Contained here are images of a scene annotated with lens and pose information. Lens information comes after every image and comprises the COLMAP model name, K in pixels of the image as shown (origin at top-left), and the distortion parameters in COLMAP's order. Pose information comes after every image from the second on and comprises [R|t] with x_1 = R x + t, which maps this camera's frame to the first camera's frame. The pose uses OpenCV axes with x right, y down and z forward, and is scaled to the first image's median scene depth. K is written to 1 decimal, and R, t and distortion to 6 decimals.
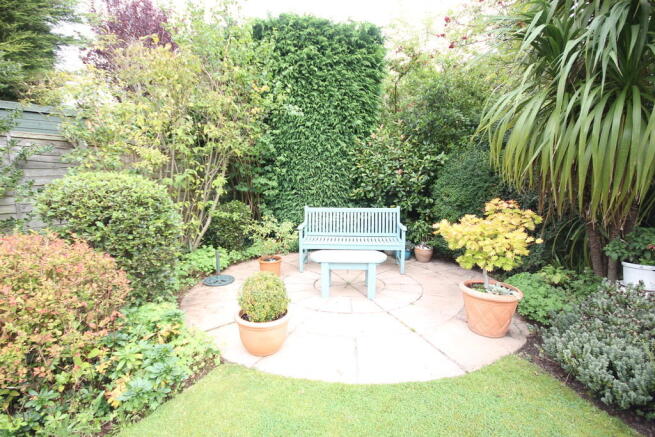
lens RADIAL K [[305.6, 0, 329.8], [0, 305.6, 221.6], [0, 0, 1]] dist [0.000426, 0.000132]
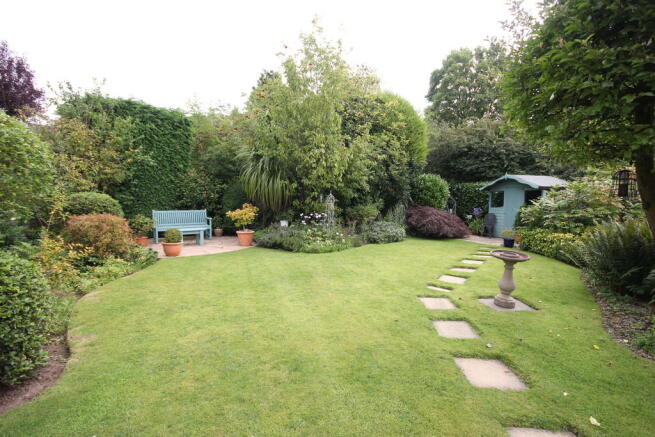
lens RADIAL K [[305.6, 0, 329.8], [0, 305.6, 221.6], [0, 0, 1]] dist [0.000426, 0.000132]
pose [[0.759720, -0.039814, 0.649030, -0.465623], [0.071471, 0.997189, -0.022489, 0.136193], [-0.646310, 0.063472, 0.760430, -1.068802]]
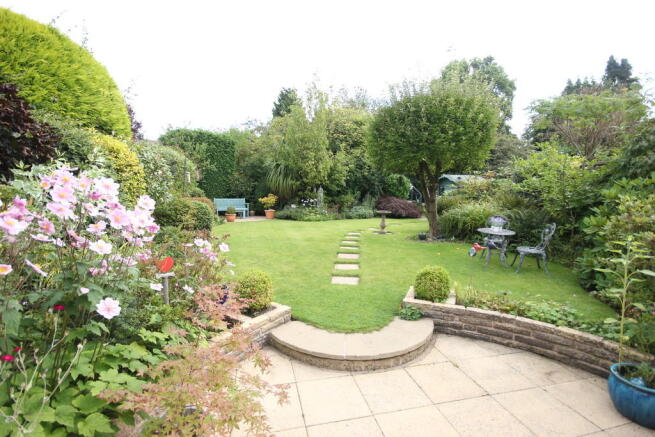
lens RADIAL K [[305.6, 0, 329.8], [0, 305.6, 221.6], [0, 0, 1]] dist [0.000426, 0.000132]
pose [[0.801619, -0.042658, 0.596312, -0.962176], [0.066428, 0.997630, -0.017932, 0.307482], [-0.594134, 0.053986, 0.802553, -2.051556]]
